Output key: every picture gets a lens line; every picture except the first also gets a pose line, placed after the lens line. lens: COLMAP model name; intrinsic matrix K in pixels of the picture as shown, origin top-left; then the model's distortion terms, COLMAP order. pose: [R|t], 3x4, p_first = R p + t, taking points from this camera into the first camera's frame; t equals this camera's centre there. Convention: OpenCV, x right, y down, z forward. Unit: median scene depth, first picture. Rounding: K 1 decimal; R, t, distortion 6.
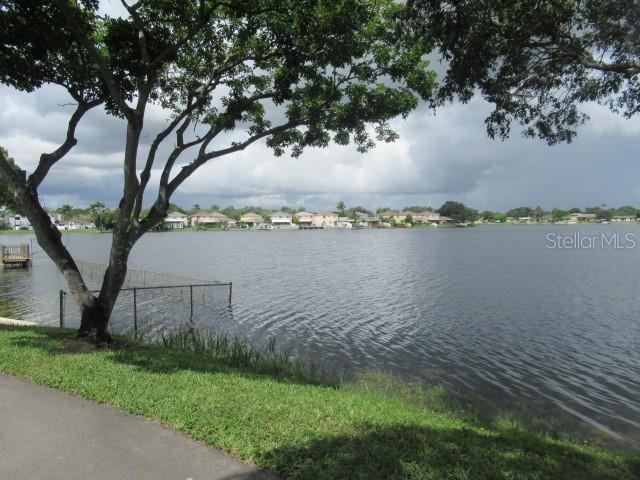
lens RADIAL K [[484.1, 0, 320.0], [0, 484.1, 240.0], [0, 0, 1]] dist [0.001456, 0.002518]
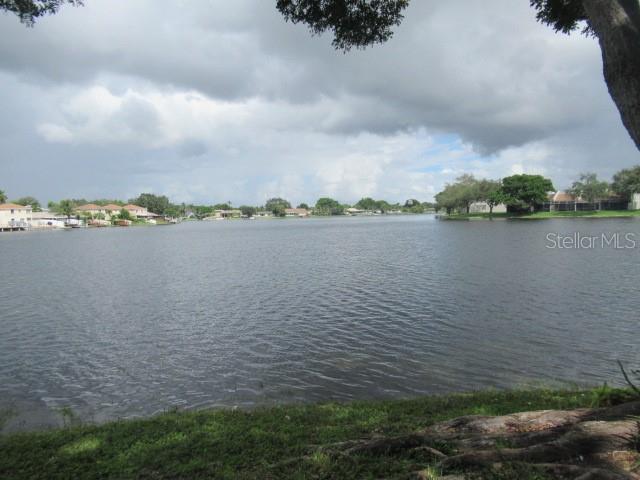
lens RADIAL K [[484.1, 0, 320.0], [0, 484.1, 240.0], [0, 0, 1]] dist [0.001456, 0.002518]
pose [[0.604914, -0.044153, 0.795066, -0.243114], [0.039704, 0.998892, 0.025264, -0.010782], [-0.795300, 0.016285, 0.605997, 0.298615]]
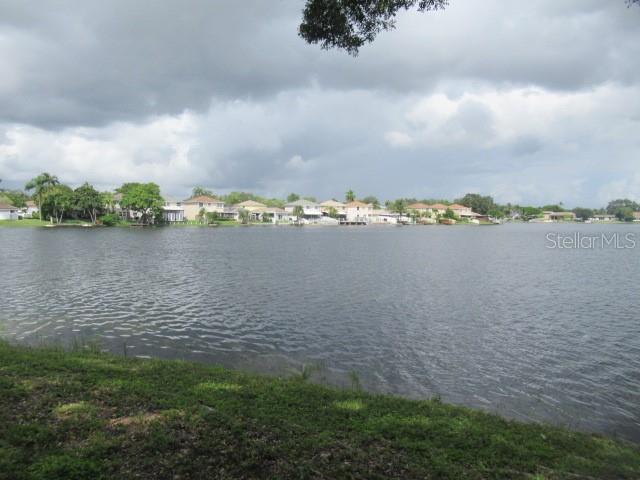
lens RADIAL K [[484.1, 0, 320.0], [0, 484.1, 240.0], [0, 0, 1]] dist [0.001456, 0.002518]
pose [[0.963949, 0.008866, 0.265938, -0.238158], [-0.013728, 0.999771, 0.016426, -0.010630], [-0.265731, -0.019484, 0.963850, 0.291344]]
